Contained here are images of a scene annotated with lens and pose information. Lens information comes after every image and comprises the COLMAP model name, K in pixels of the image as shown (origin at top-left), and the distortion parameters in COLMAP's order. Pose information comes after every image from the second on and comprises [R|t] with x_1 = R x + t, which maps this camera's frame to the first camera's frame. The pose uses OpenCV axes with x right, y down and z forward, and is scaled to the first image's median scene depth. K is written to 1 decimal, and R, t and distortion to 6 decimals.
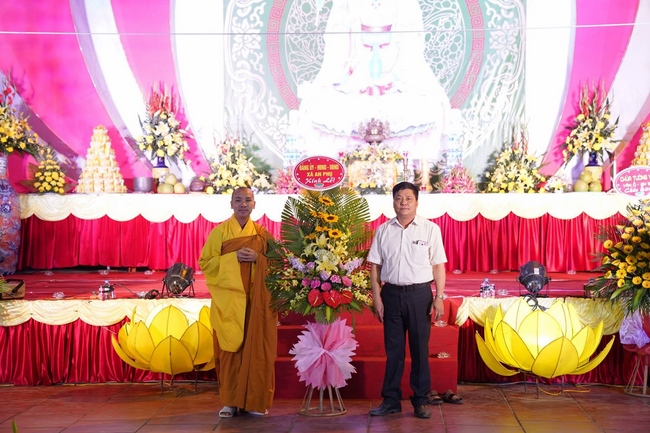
lens RADIAL K [[1244.6, 0, 325.0], [0, 1244.6, 216.5], [0, 0, 1]] dist [0.361969, 0.040549]
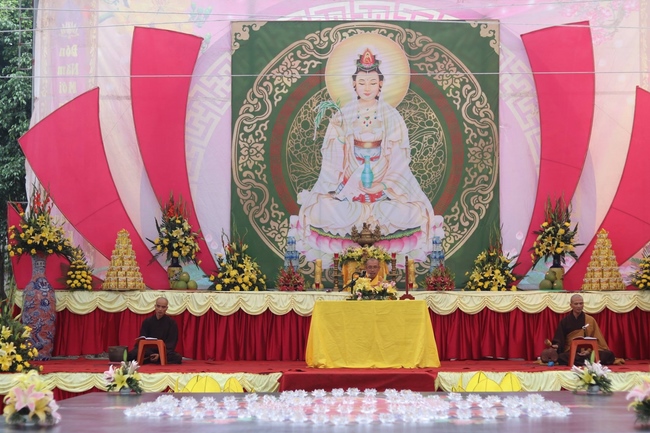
lens RADIAL K [[1568.2, 0, 325.0], [0, 1568.2, 216.5], [0, 0, 1]] dist [-0.007608, 0.348869]
pose [[0.999960, 0.004023, 0.008005, -0.008449], [-0.003474, 0.997716, -0.067466, 0.010318], [-0.008258, 0.067435, 0.997689, -0.402961]]
